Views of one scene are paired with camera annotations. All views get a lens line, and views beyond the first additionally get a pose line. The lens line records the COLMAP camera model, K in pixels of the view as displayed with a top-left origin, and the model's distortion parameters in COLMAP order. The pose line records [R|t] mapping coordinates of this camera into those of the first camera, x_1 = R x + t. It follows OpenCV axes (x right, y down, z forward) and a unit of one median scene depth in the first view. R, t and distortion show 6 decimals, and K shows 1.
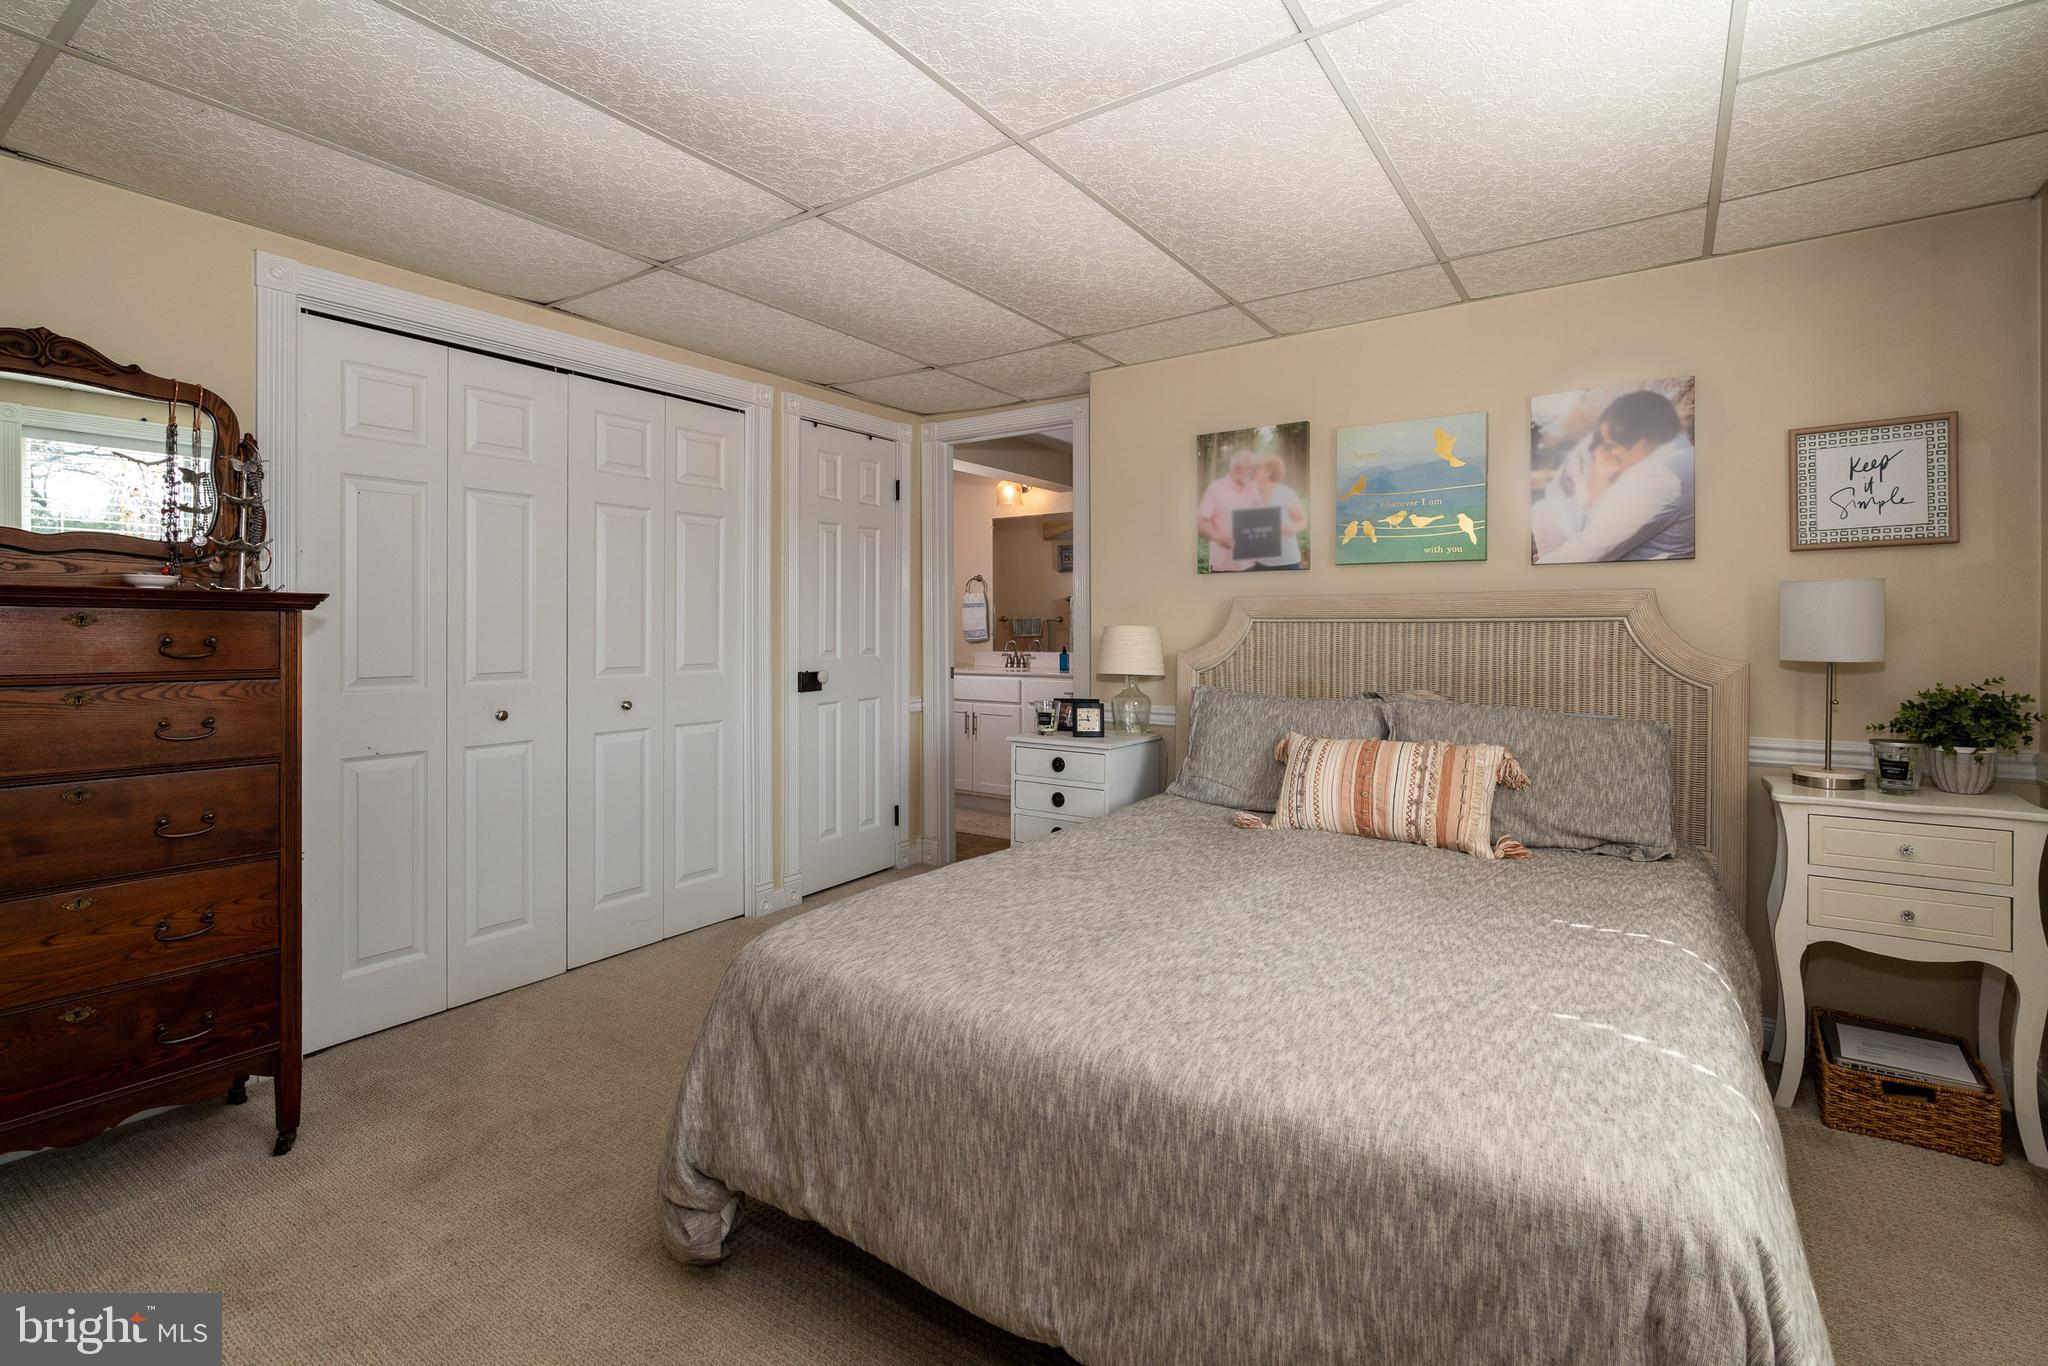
lens RADIAL K [[945.1, 0, 1013.0], [0, 945.1, 629.1], [0, 0, 1]] dist [0.001352, 0.000260]
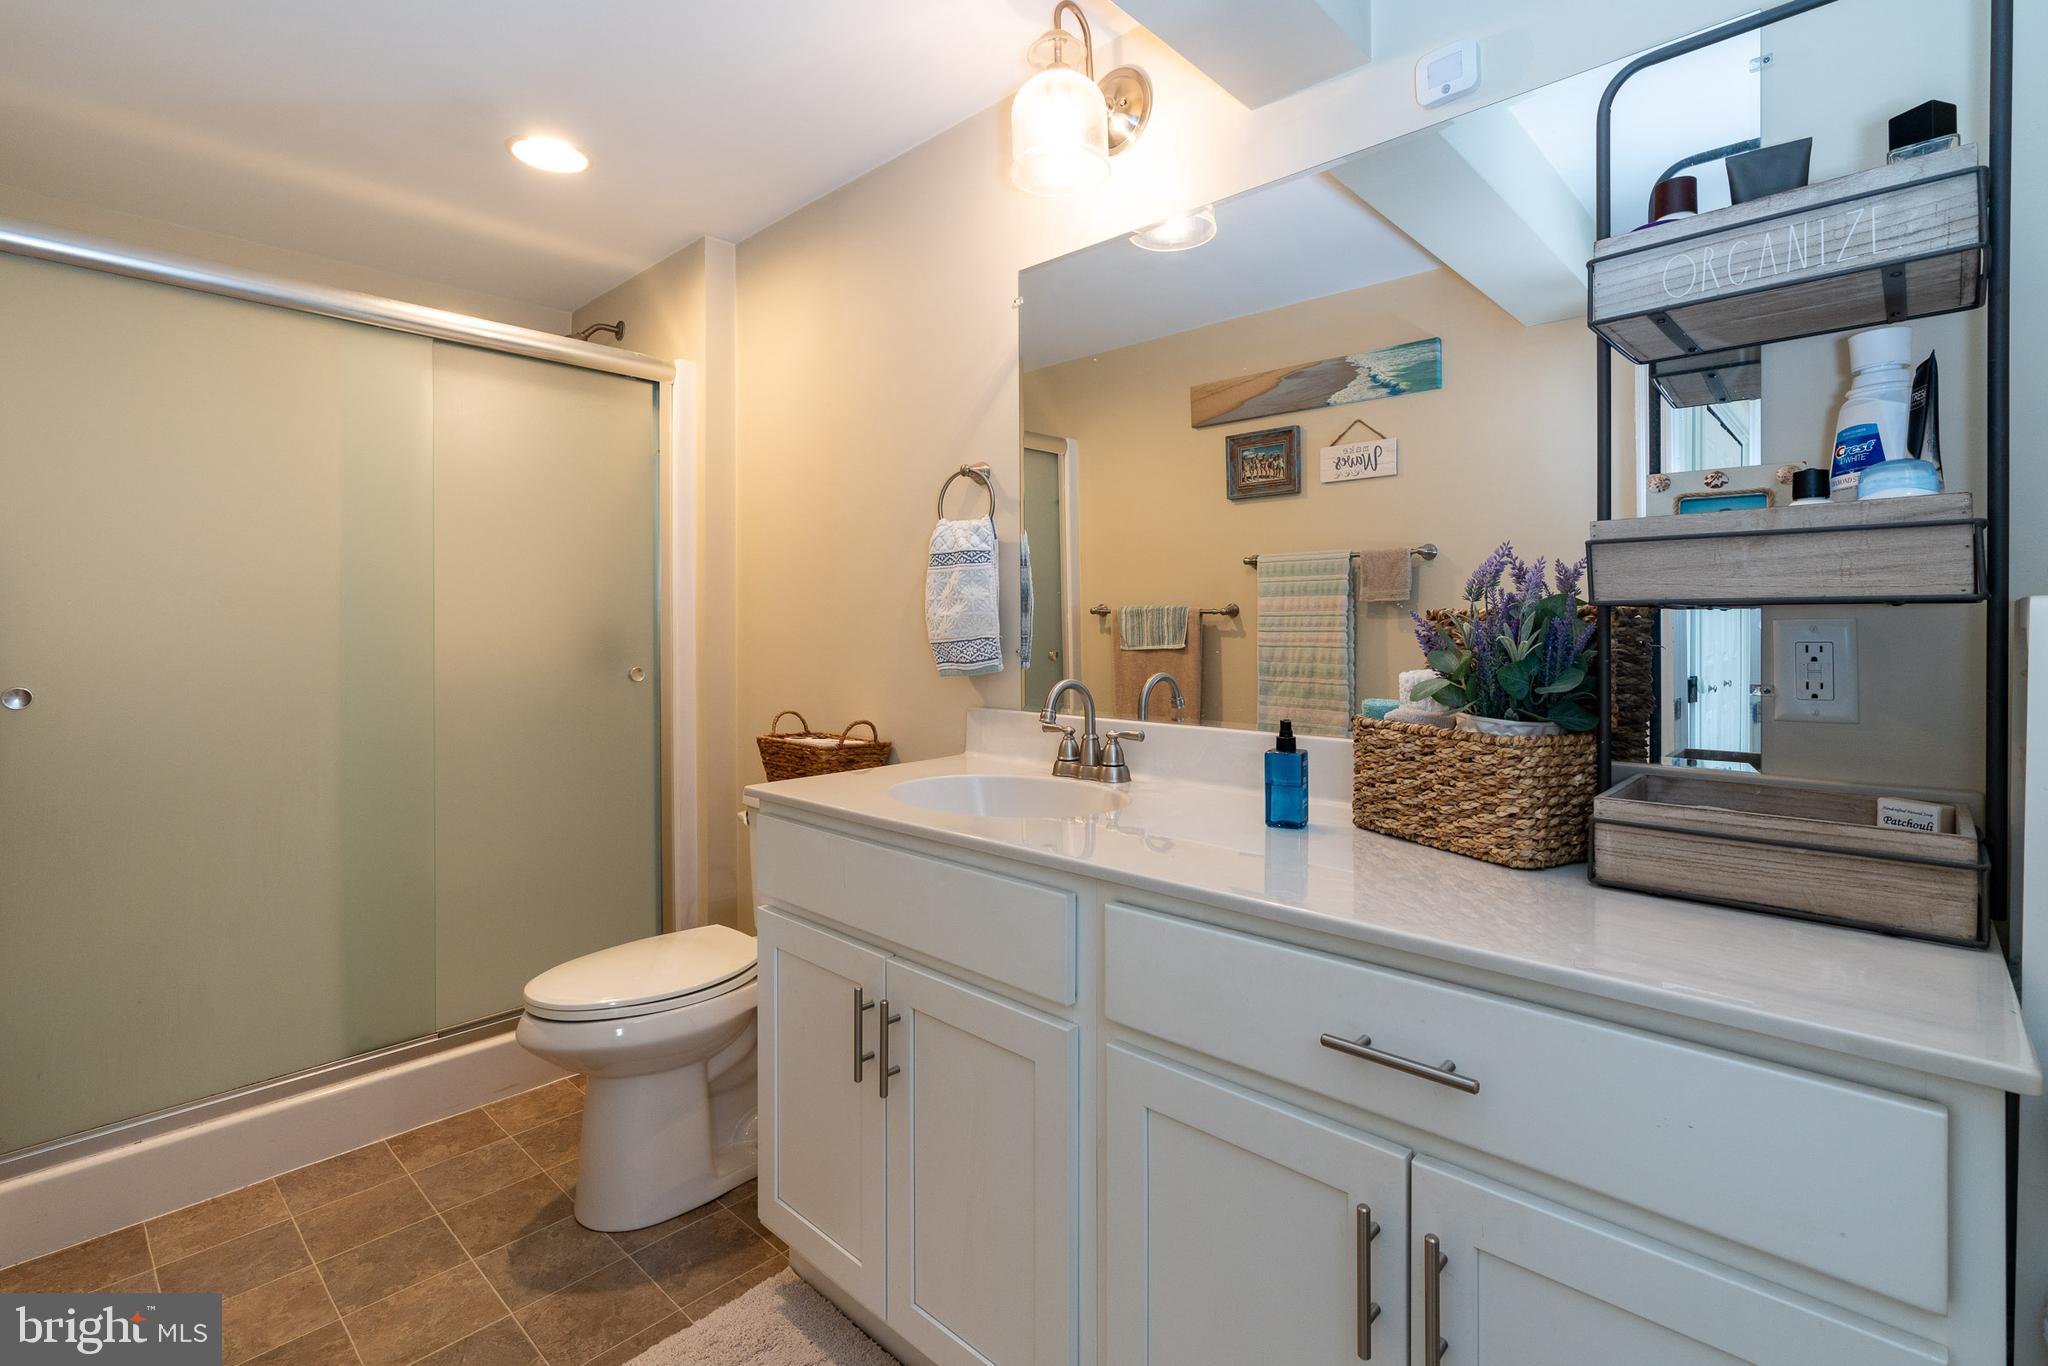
lens RADIAL K [[945.1, 0, 1013.0], [0, 945.1, 629.1], [0, 0, 1]] dist [0.001352, 0.000260]
pose [[0.986704, -0.003088, -0.162496, 0.025948], [0.003555, 0.999990, 0.002583, -0.003687], [0.162486, -0.003126, 0.986706, 0.697396]]
